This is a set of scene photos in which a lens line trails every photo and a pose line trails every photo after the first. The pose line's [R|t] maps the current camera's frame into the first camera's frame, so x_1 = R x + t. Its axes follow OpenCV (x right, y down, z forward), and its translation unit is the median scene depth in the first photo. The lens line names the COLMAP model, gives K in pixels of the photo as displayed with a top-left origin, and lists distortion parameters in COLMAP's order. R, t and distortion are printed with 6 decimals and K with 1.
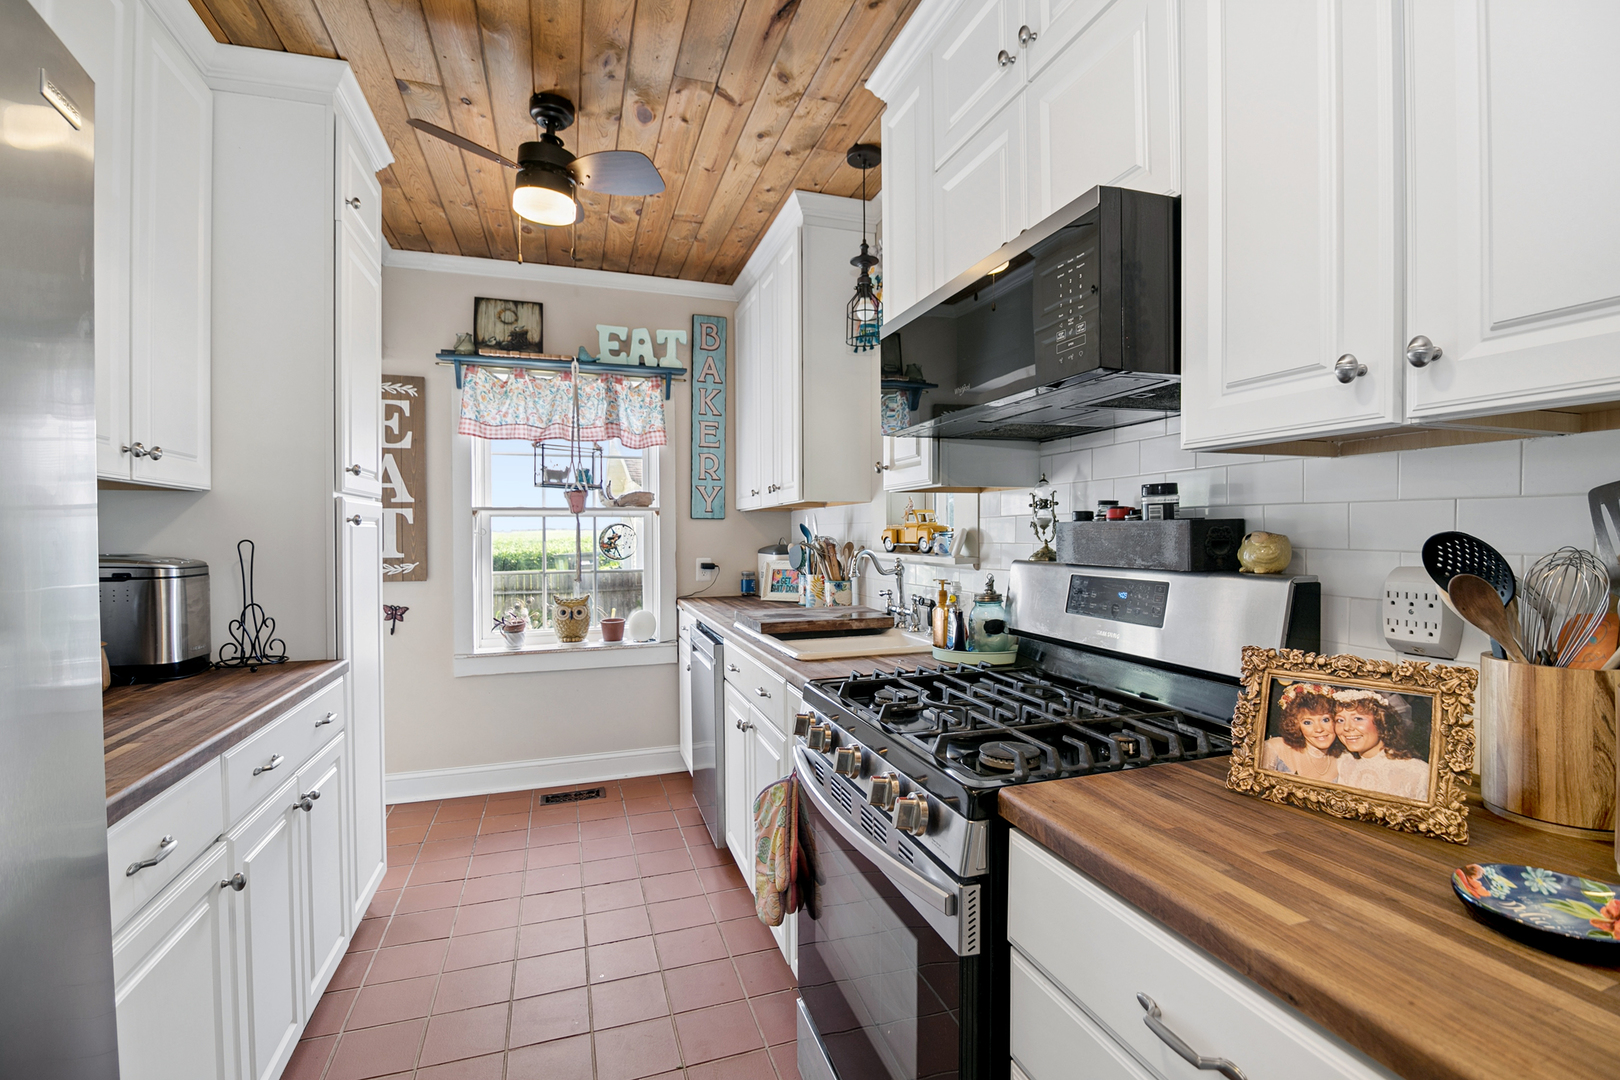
lens RADIAL K [[731.6, 0, 810.0], [0, 731.6, 540.0], [0, 0, 1]] dist [0.002414, -0.013772]
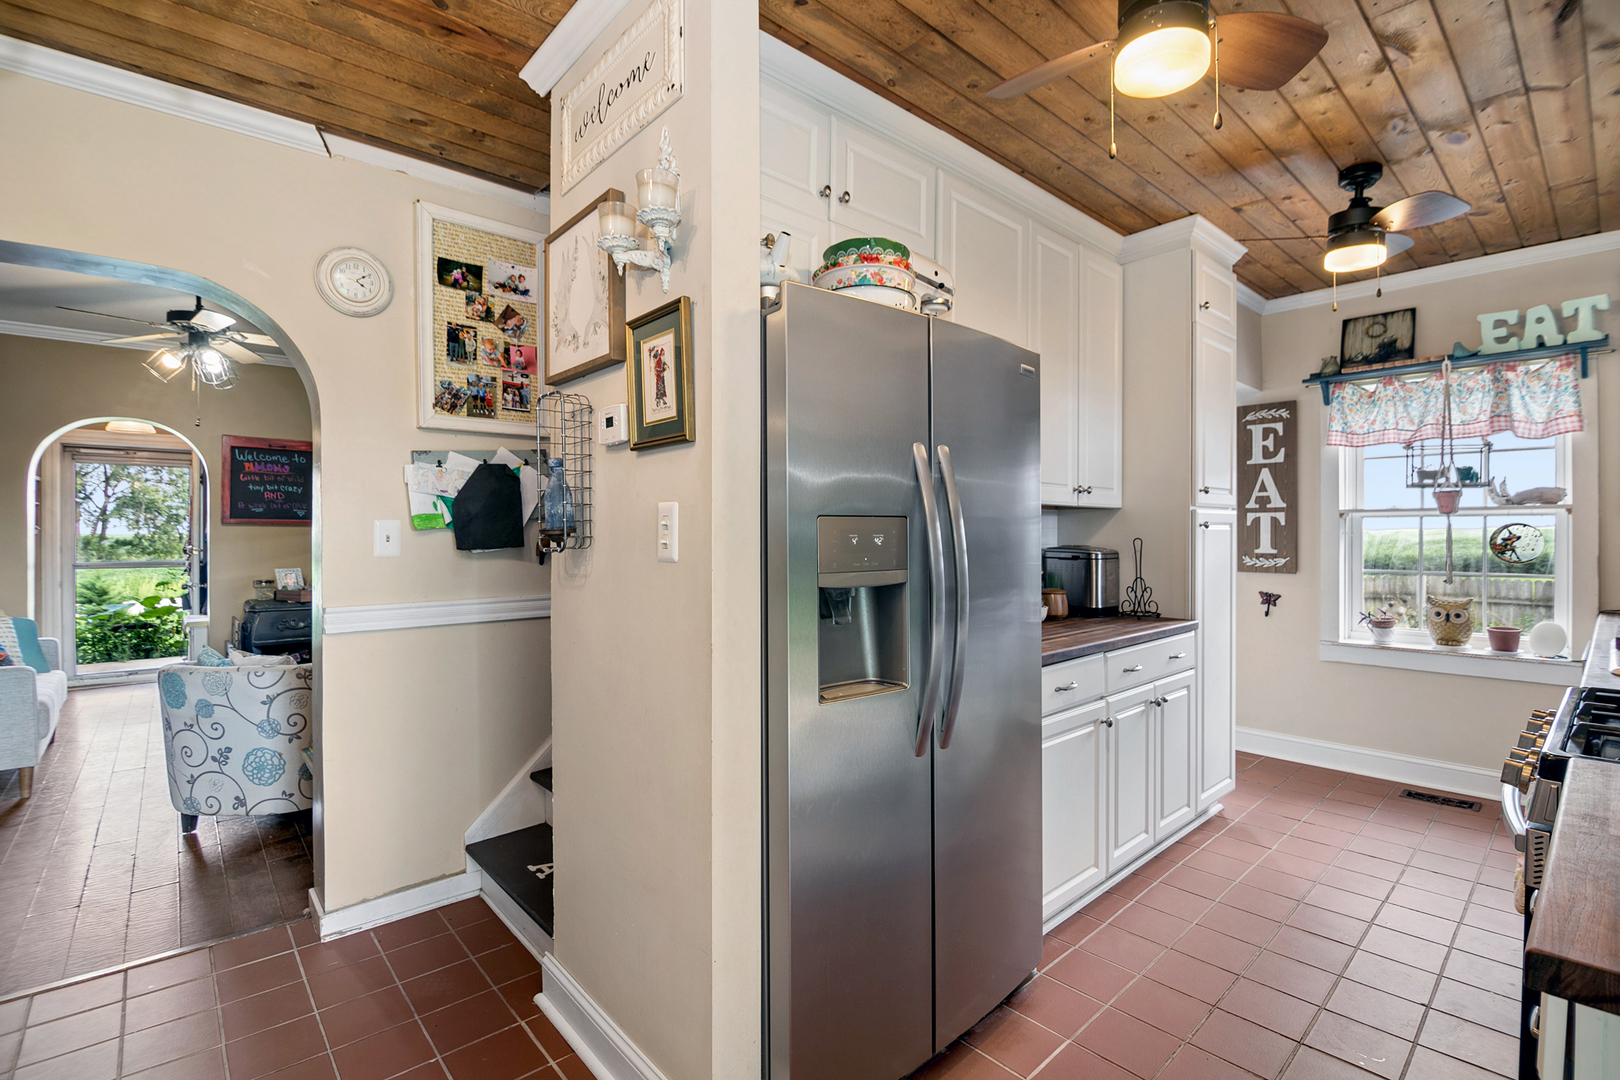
lens RADIAL K [[731.6, 0, 810.0], [0, 731.6, 540.0], [0, 0, 1]] dist [0.002414, -0.013772]
pose [[0.389992, 0.013481, -0.920720, 0.246106], [-0.009320, 0.999899, 0.010693, -0.003623], [0.920771, 0.004411, 0.390078, -0.171462]]
